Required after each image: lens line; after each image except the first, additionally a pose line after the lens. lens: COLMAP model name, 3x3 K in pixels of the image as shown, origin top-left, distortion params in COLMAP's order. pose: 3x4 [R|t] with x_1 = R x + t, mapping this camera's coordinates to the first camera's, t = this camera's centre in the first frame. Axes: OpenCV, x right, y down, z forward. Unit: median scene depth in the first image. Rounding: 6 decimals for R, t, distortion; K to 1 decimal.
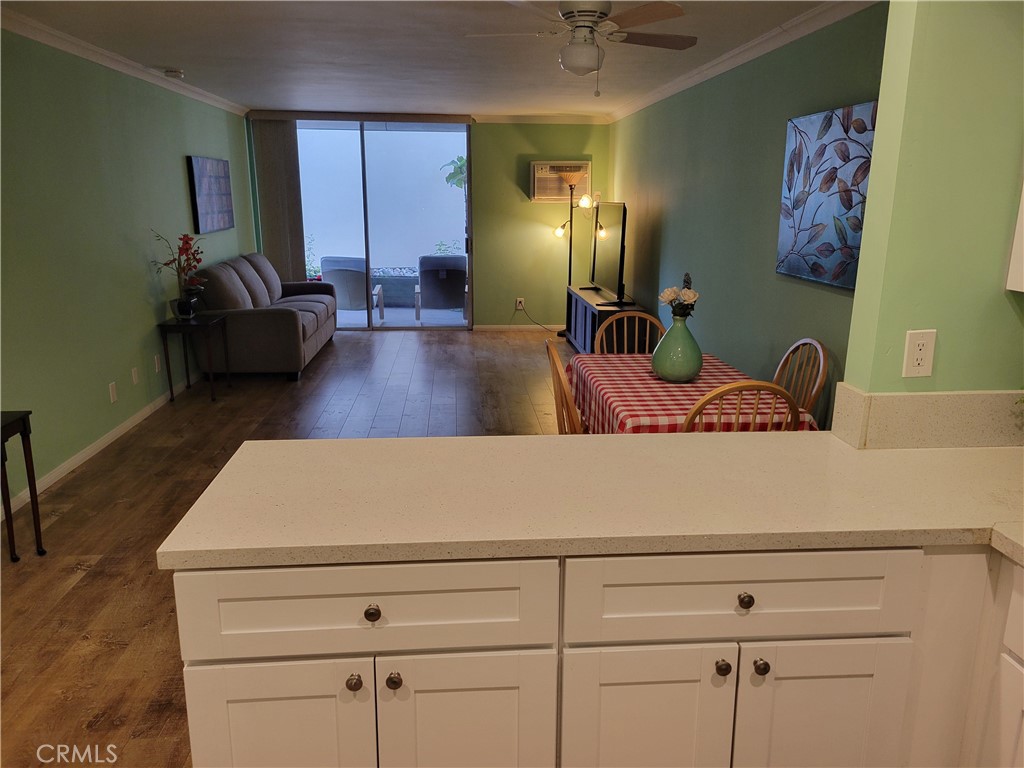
lens RADIAL K [[769.4, 0, 512.5], [0, 769.4, 384.7], [0, 0, 1]] dist [0.047233, -0.014668]
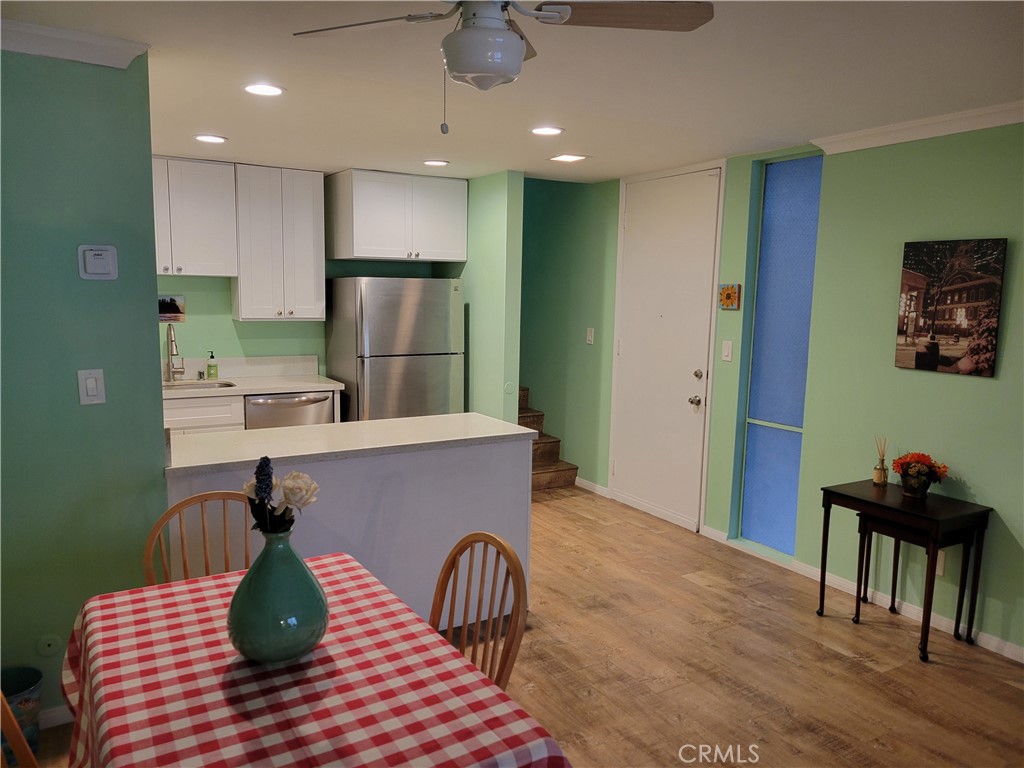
lens RADIAL K [[769.4, 0, 506.8], [0, 769.4, 391.2], [0, 0, 1]] dist [0.047233, -0.014668]
pose [[-0.897134, 0.036894, -0.440216, 0.122115], [-0.131198, 0.929293, 0.345256, -0.151395], [0.421827, 0.367497, -0.828860, 0.591251]]
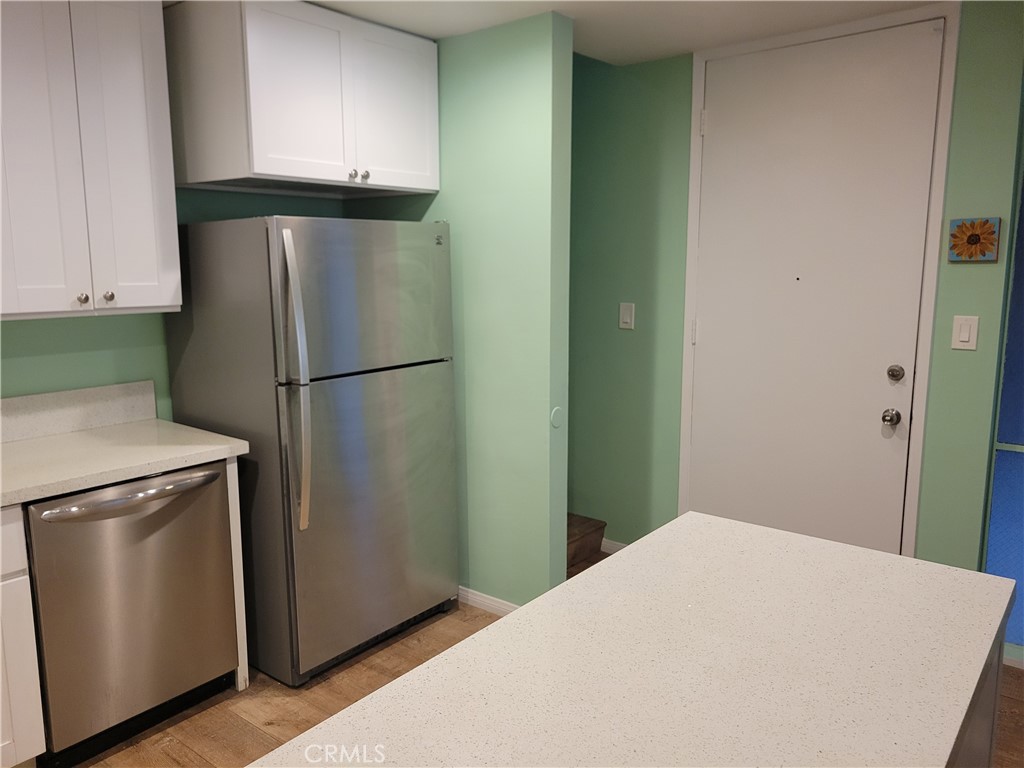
lens RADIAL K [[769.4, 0, 495.5], [0, 769.4, 373.8], [0, 0, 1]] dist [0.047233, -0.014668]
pose [[-0.687024, 0.103234, -0.719264, 0.112036], [-0.178897, 0.935357, 0.305127, -0.055400], [0.704268, 0.338304, -0.624145, 0.255524]]
